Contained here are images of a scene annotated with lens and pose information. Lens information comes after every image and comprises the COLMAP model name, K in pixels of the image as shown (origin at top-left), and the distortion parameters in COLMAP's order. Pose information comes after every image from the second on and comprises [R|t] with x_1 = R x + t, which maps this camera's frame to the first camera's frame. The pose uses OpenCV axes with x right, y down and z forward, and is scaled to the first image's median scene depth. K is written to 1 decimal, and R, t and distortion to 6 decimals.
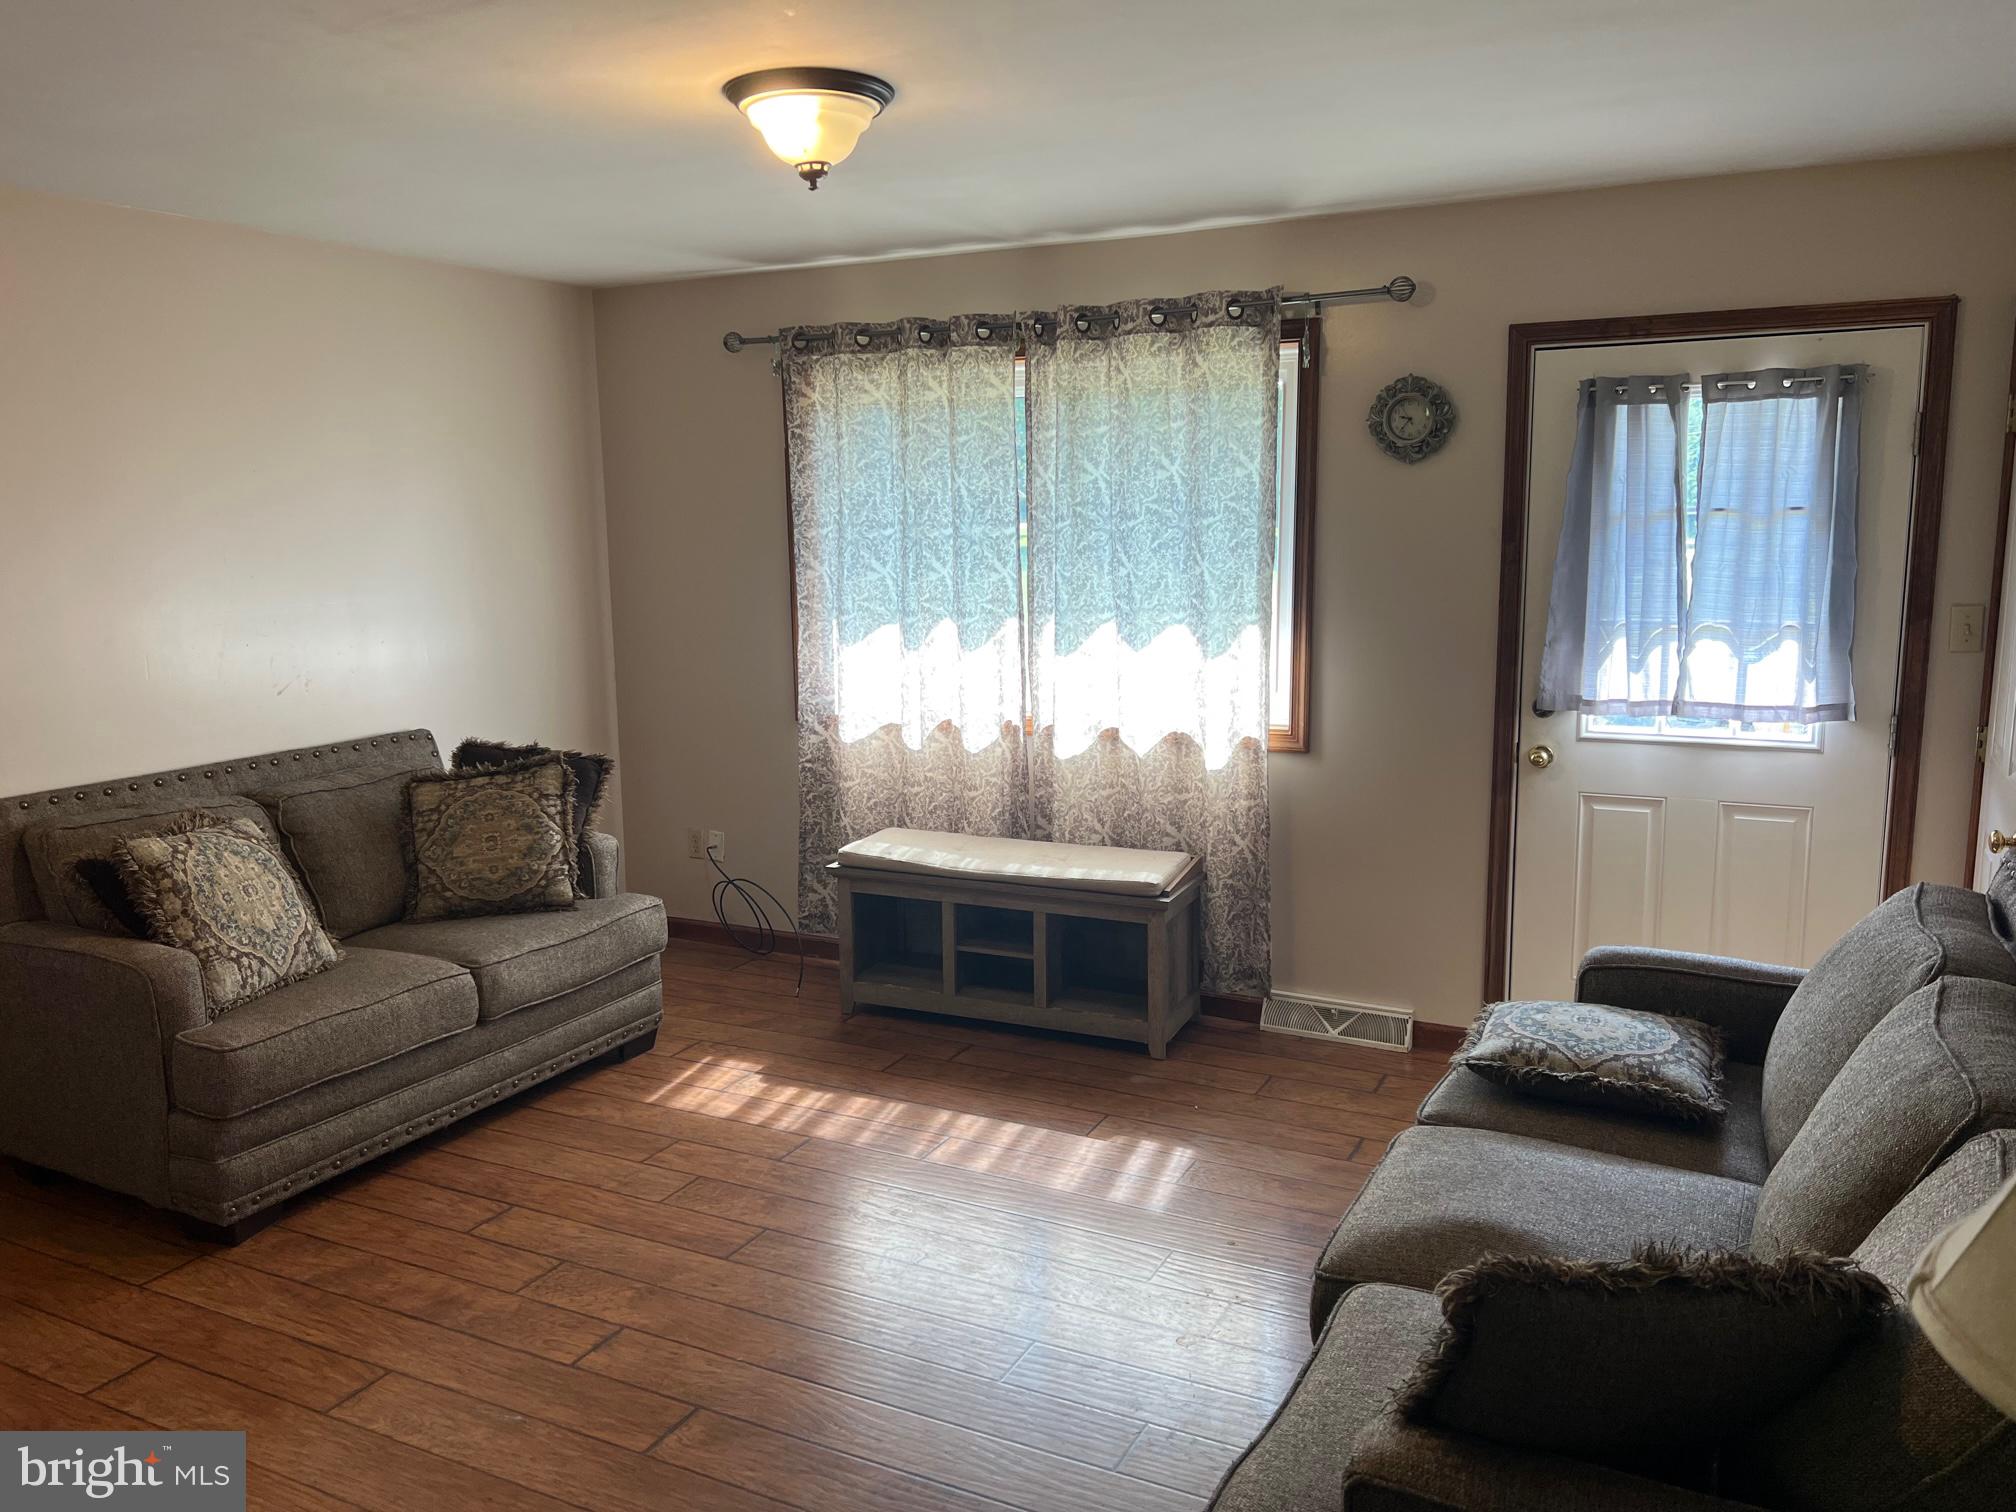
lens RADIAL K [[1494.4, 0, 1008.0], [0, 1494.4, 756.0], [0, 0, 1]] dist [0.103975, -0.126424]
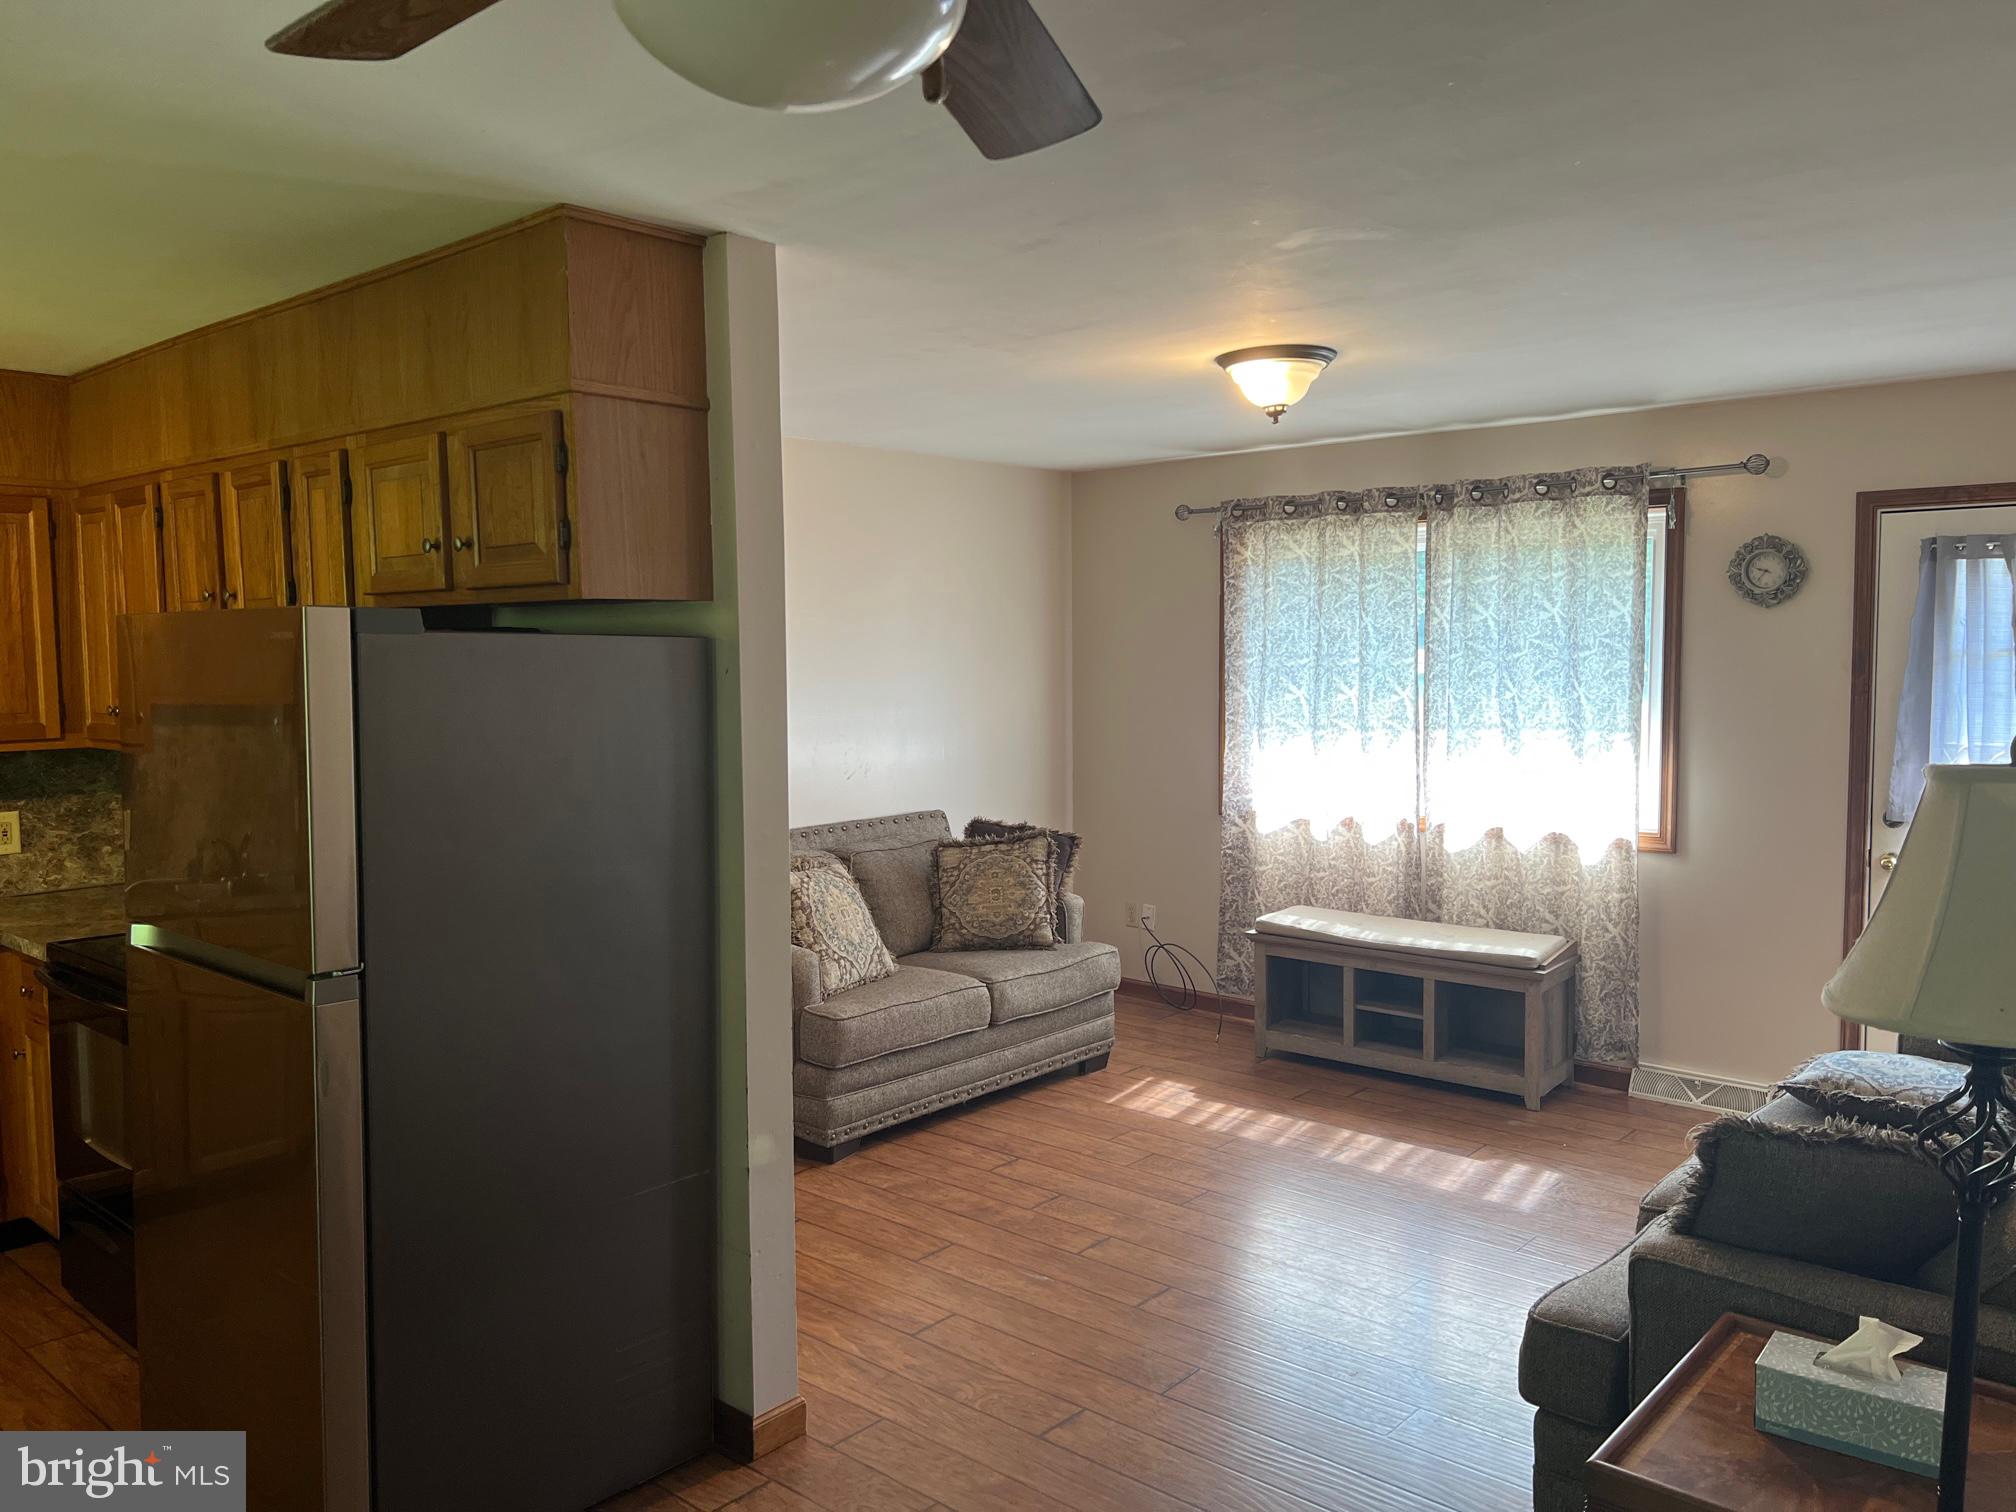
lens RADIAL K [[1494.5, 0, 1002.8], [0, 1494.5, 752.3], [0, 0, 1]] dist [0.106690, -0.224235]
pose [[0.967842, 0.022365, -0.250563, -0.011151], [-0.043799, 0.995808, -0.080296, 0.037782], [0.247717, 0.088688, 0.964765, -0.264970]]
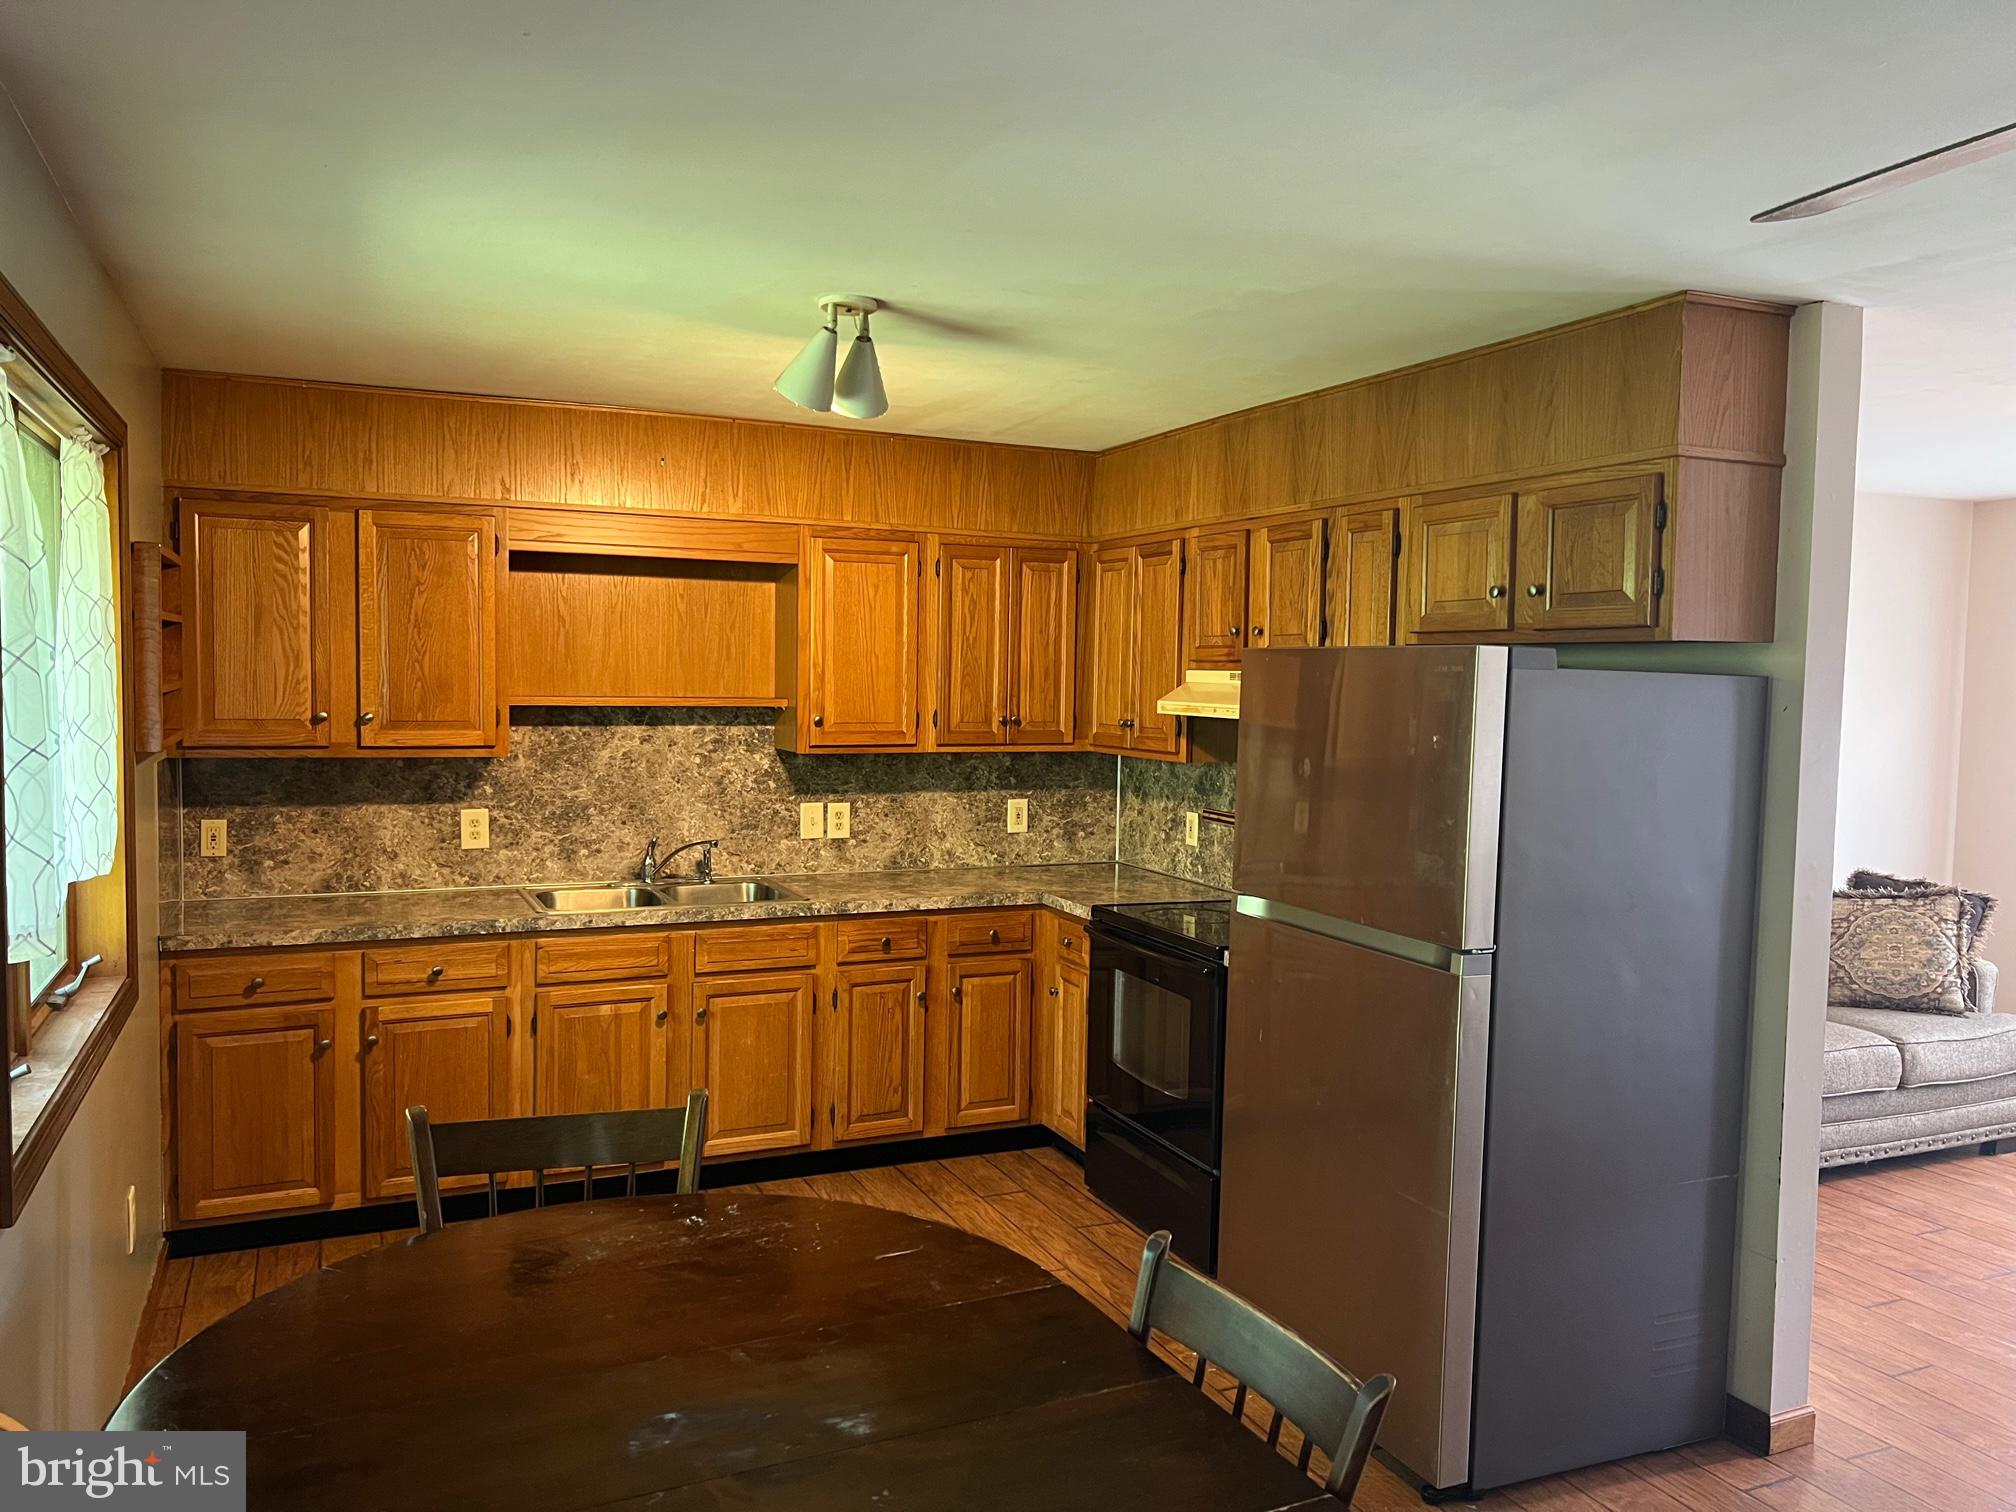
lens RADIAL K [[1482.2, 0, 948.6], [0, 1482.2, 756.0], [0, 0, 1]] dist [0.051977, -0.070387]
pose [[0.763805, 0.063433, -0.642322, -0.152316], [-0.130476, 0.989788, -0.057406, 0.069197], [0.632122, 0.127655, 0.764282, -0.450075]]
